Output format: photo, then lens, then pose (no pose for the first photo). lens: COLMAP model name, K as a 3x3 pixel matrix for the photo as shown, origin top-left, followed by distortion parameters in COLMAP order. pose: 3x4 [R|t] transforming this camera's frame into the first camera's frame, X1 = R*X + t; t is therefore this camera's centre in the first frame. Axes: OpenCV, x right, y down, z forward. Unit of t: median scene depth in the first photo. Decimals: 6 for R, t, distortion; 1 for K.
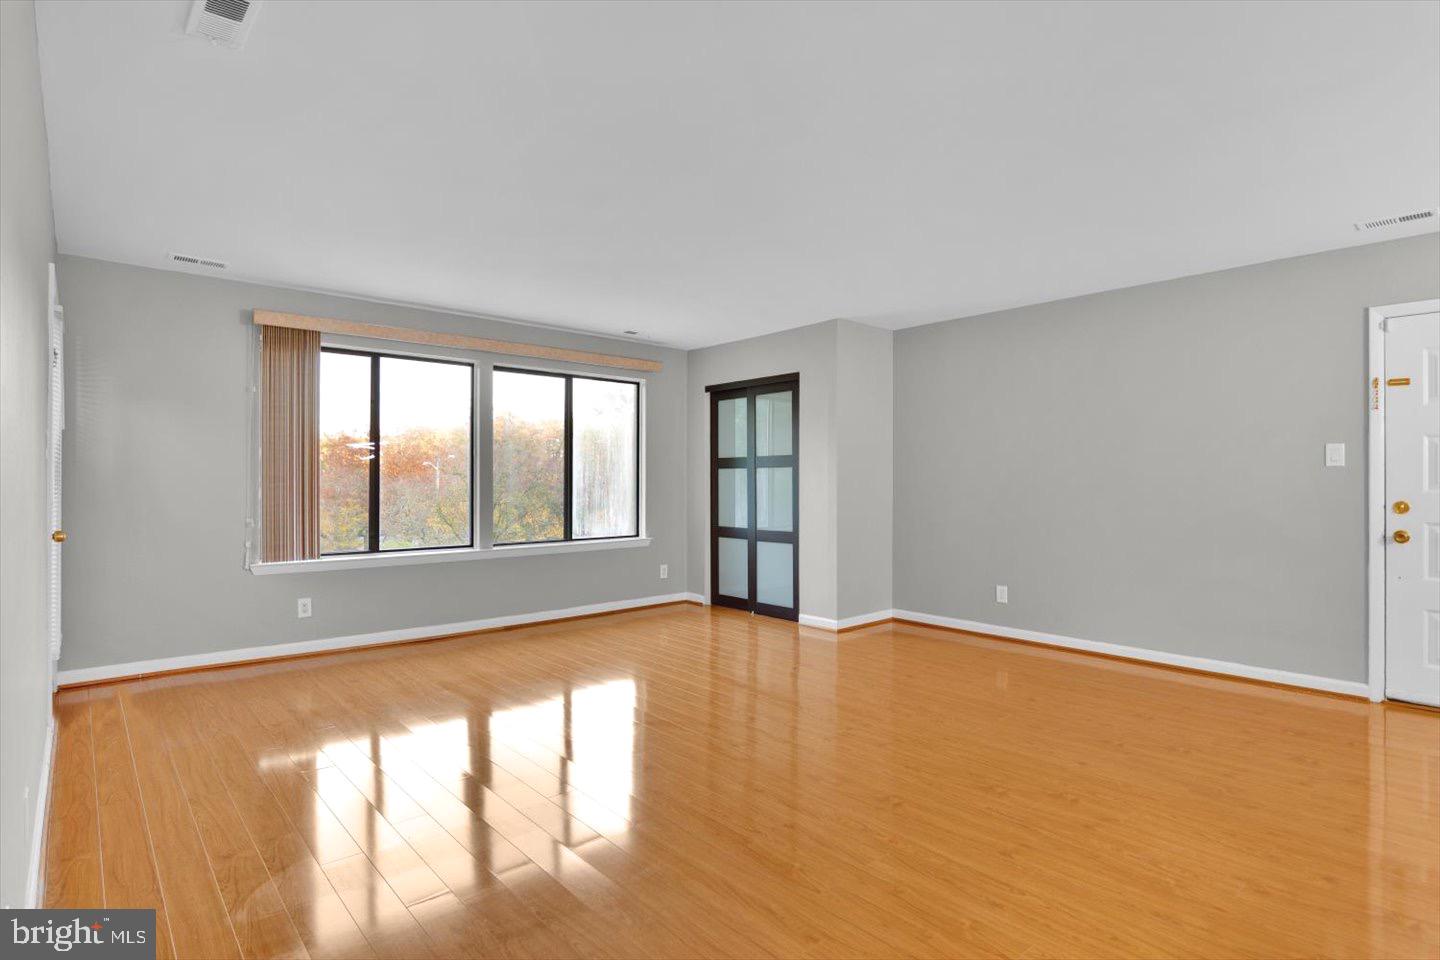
lens RADIAL K [[721.4, 0, 715.8], [0, 721.4, 485.5], [0, 0, 1]] dist [-0.019036, -0.002664]
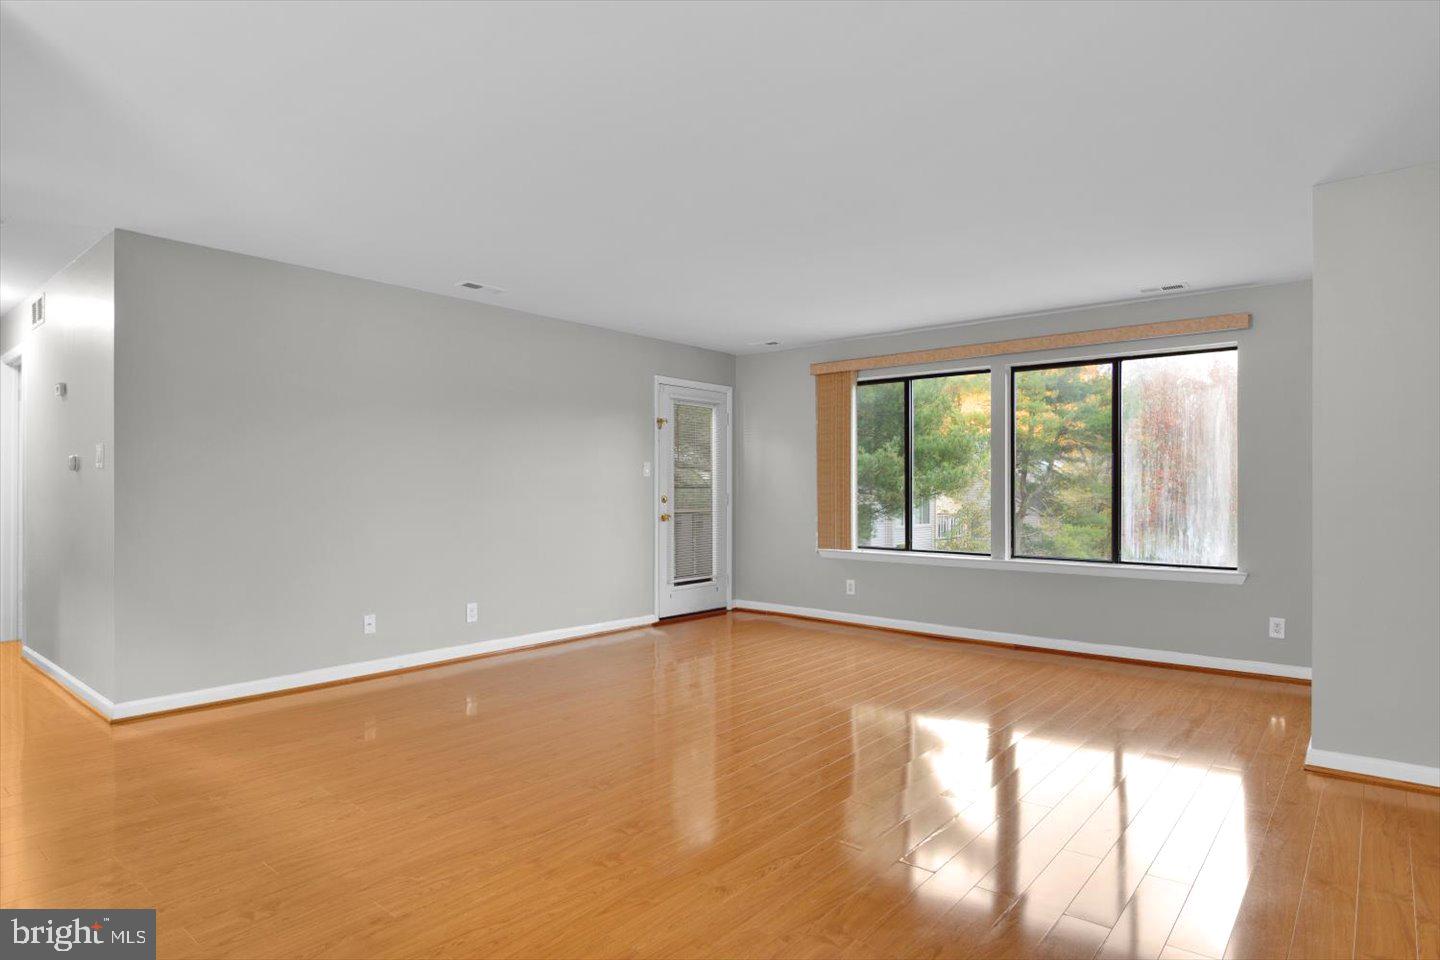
lens RADIAL K [[809.3, 0, 707.1], [0, 809.3, 482.8], [0, 0, 1]] dist [-0.001968, 0.000044]
pose [[0.144413, 0.004429, -0.989508, 0.658638], [-0.000477, 0.999990, 0.004406, -0.018110], [0.989517, -0.000164, 0.144414, 0.428908]]
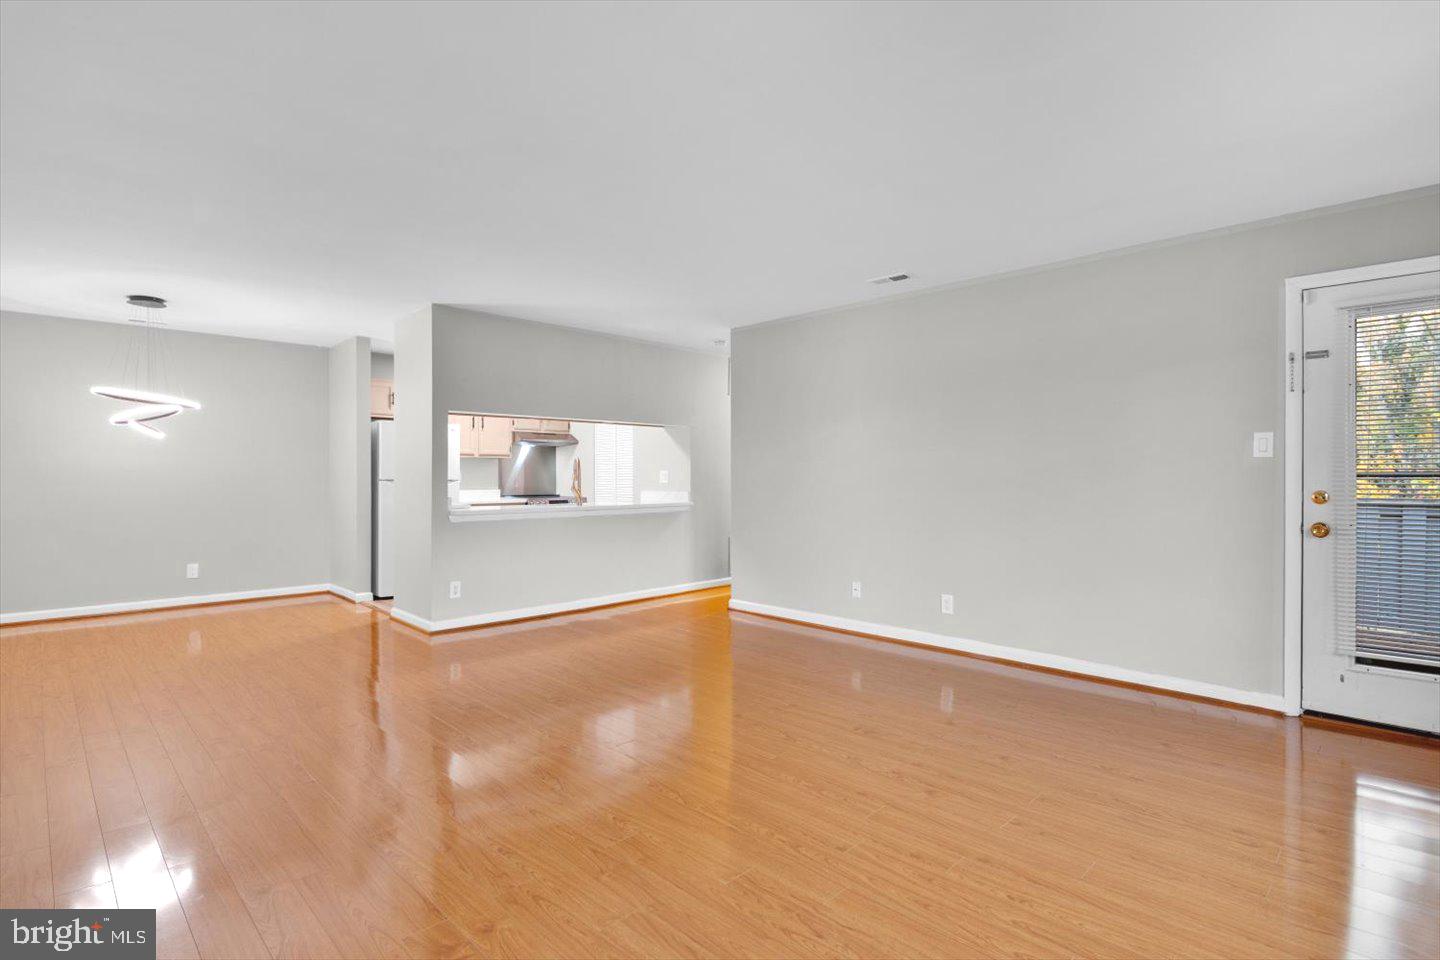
lens RADIAL K [[721.4, 0, 716.2], [0, 721.4, 475.7], [0, 0, 1]] dist [-0.019036, -0.002664]
pose [[-0.997336, -0.007433, -0.072567, 0.034930], [-0.007367, 0.999972, -0.001176, -0.002481], [0.072574, -0.000638, -0.997363, 1.041603]]
